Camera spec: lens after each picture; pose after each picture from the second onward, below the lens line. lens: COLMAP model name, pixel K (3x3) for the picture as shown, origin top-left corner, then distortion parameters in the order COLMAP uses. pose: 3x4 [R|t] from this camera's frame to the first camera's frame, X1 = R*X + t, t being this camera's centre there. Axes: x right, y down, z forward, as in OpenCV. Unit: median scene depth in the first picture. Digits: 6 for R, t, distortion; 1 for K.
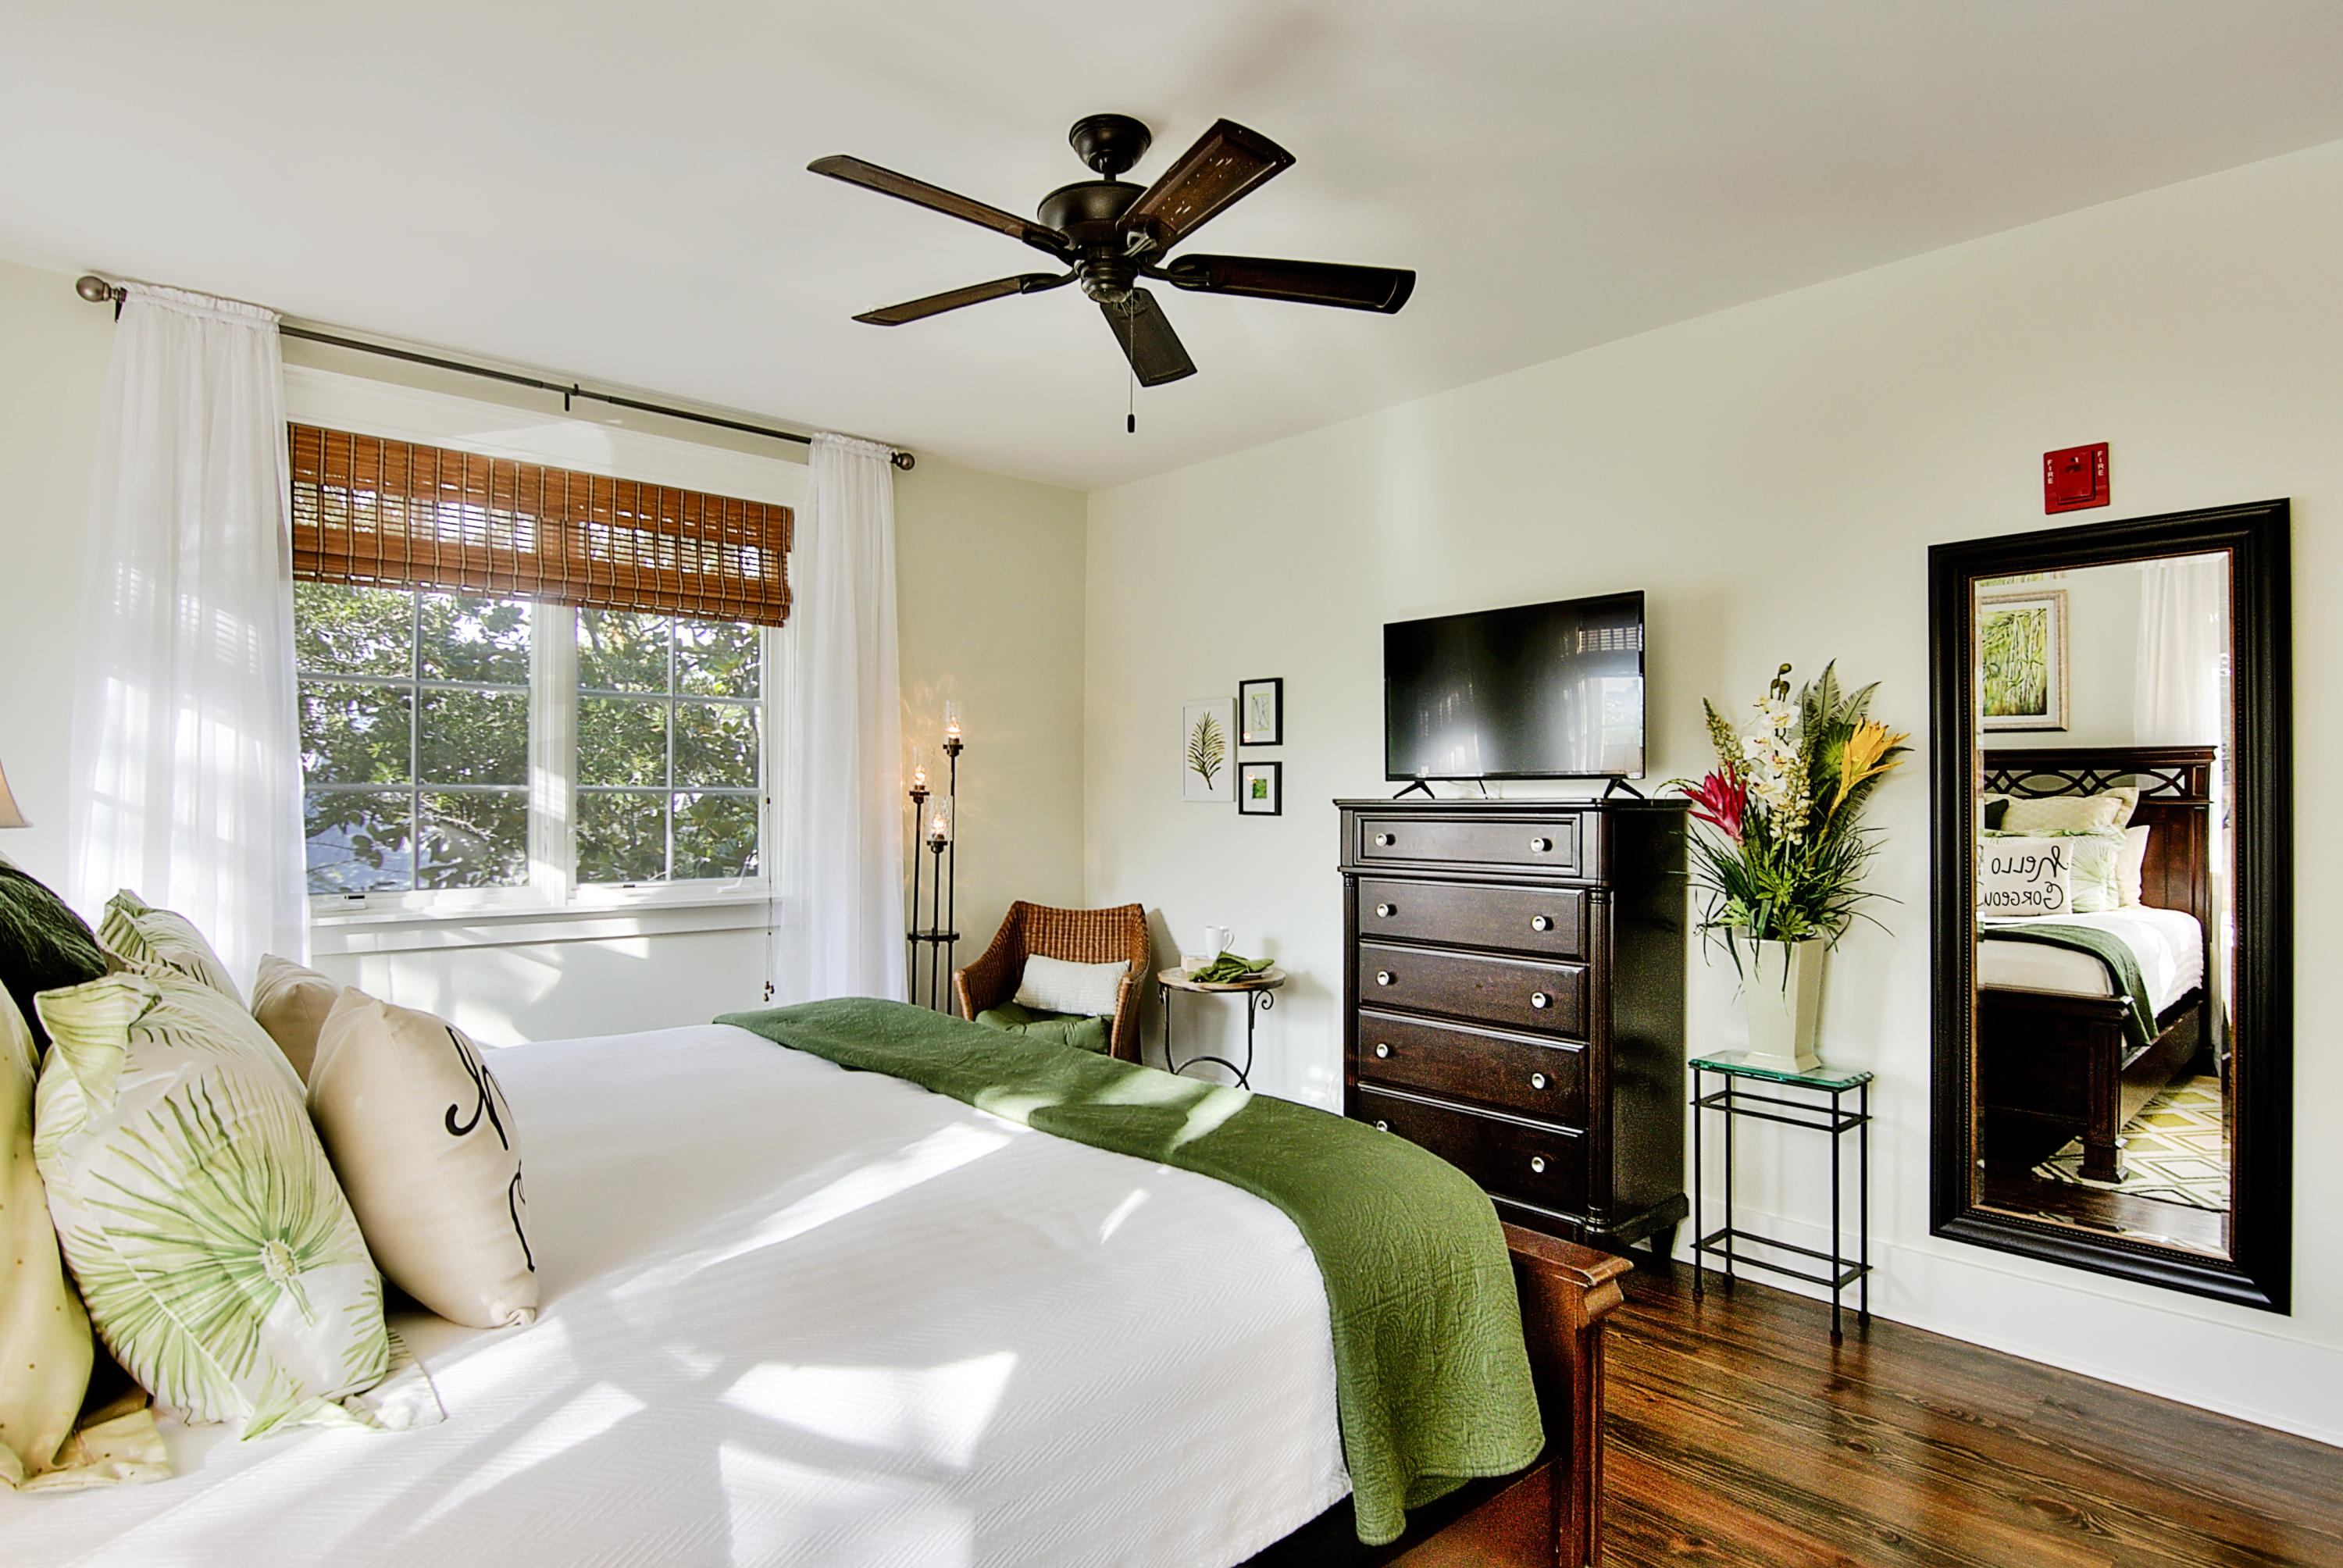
lens RADIAL K [[1222.4, 0, 1180.7], [0, 1222.4, 800.8], [0, 0, 1]] dist [-0.006832, -0.000629]
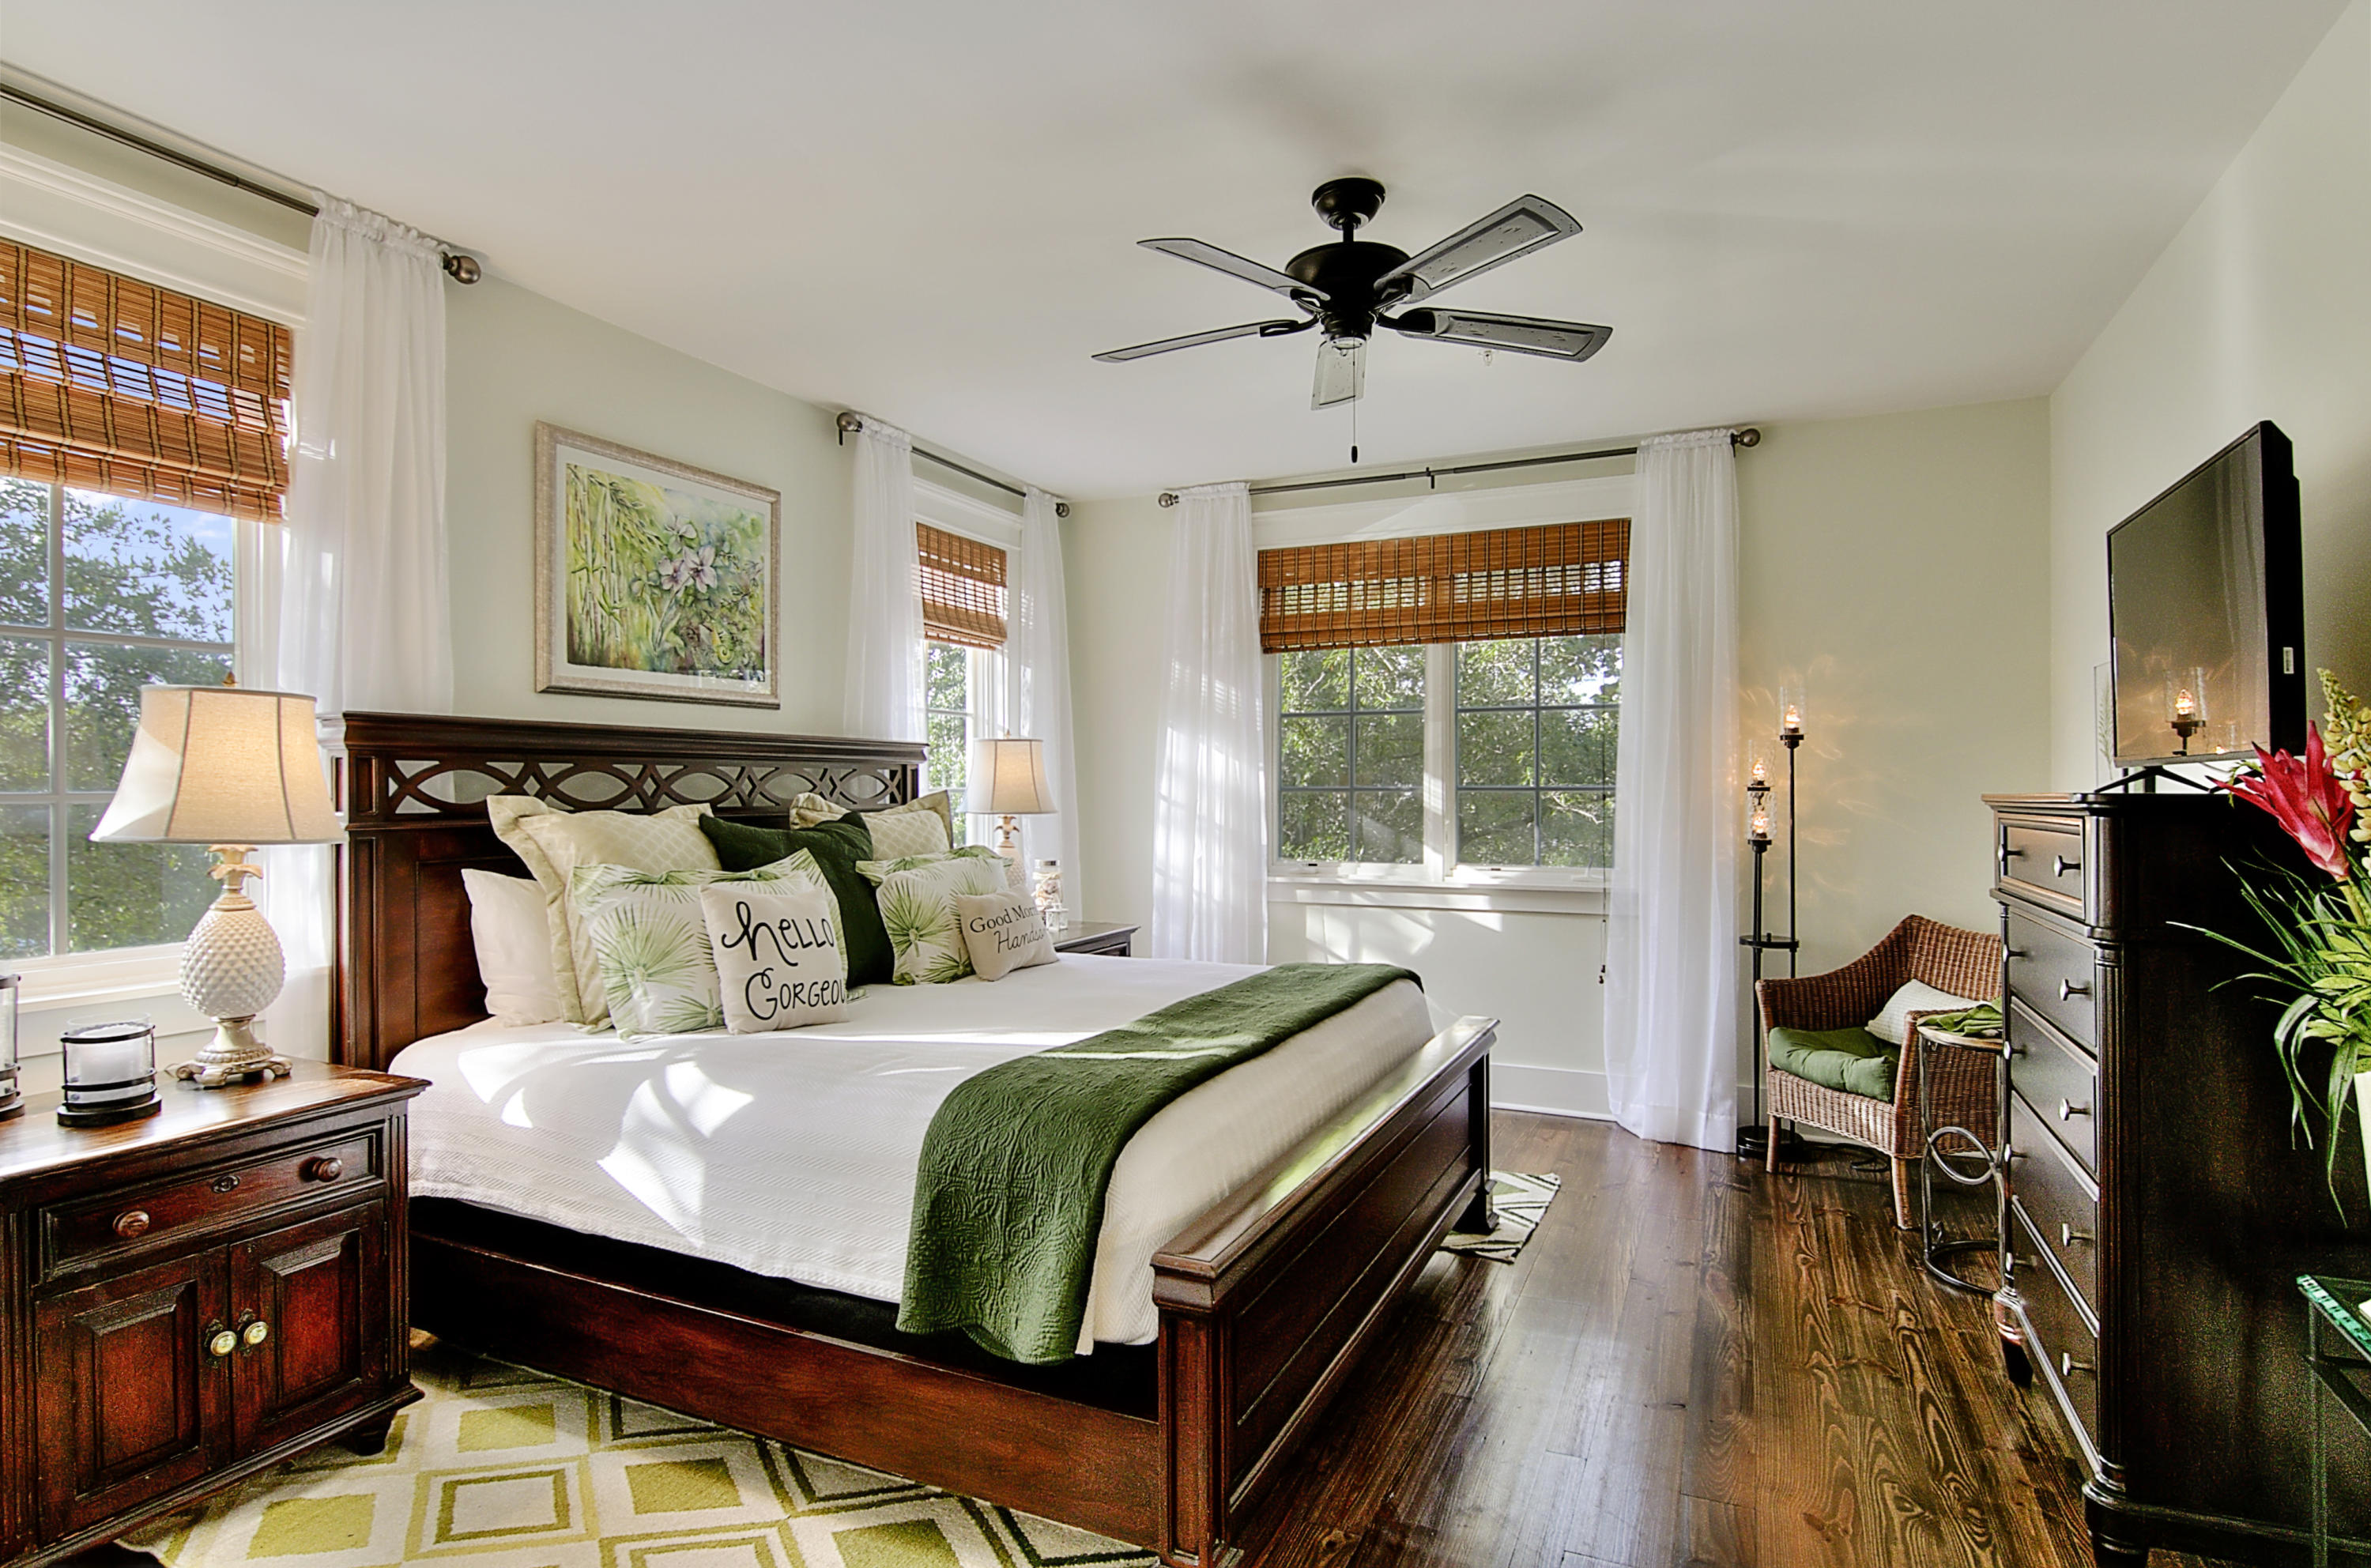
lens RADIAL K [[1233.9, 0, 1190.9], [0, 1233.9, 808.0], [0, 0, 1]] dist [-0.022594, -0.000772]
pose [[0.395456, 0.005212, -0.918470, 0.590348], [0.005650, 0.999951, 0.008107, -0.001582], [0.918467, -0.008395, 0.395407, 0.276541]]
